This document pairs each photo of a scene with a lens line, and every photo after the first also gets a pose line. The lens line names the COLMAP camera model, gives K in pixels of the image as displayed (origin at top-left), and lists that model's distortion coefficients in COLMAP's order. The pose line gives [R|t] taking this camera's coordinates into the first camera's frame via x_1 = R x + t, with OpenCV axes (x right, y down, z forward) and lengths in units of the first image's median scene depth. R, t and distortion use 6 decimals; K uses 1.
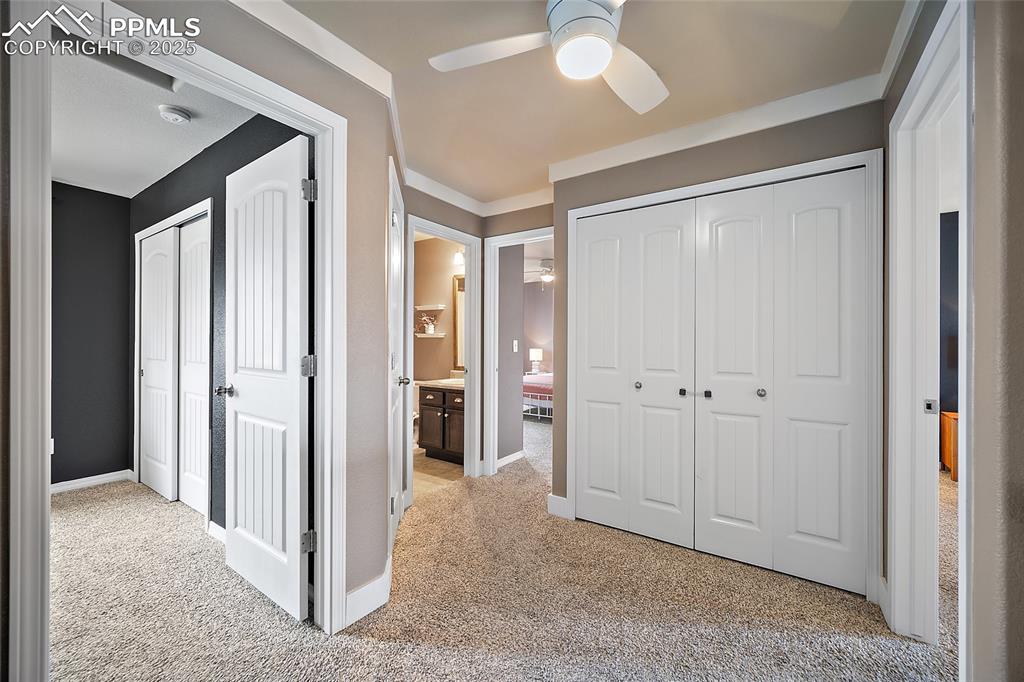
lens RADIAL K [[407.1, 0, 506.2], [0, 407.1, 342.1], [0, 0, 1]] dist [-0.003013, 0.000491]
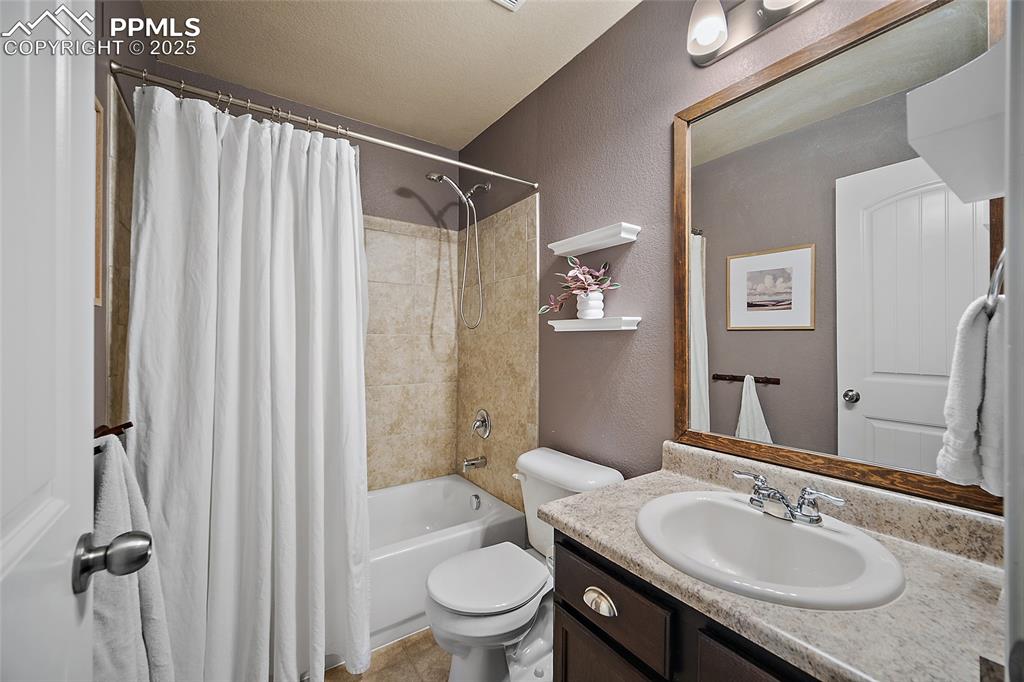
lens RADIAL K [[407.1, 0, 504.8], [0, 407.1, 341.2], [0, 0, 1]] dist [-0.003013, 0.000491]
pose [[0.935373, -0.001083, -0.353661, -0.137866], [-0.002219, 0.999958, -0.008931, -0.000126], [0.353655, 0.009138, 0.935331, 0.675384]]
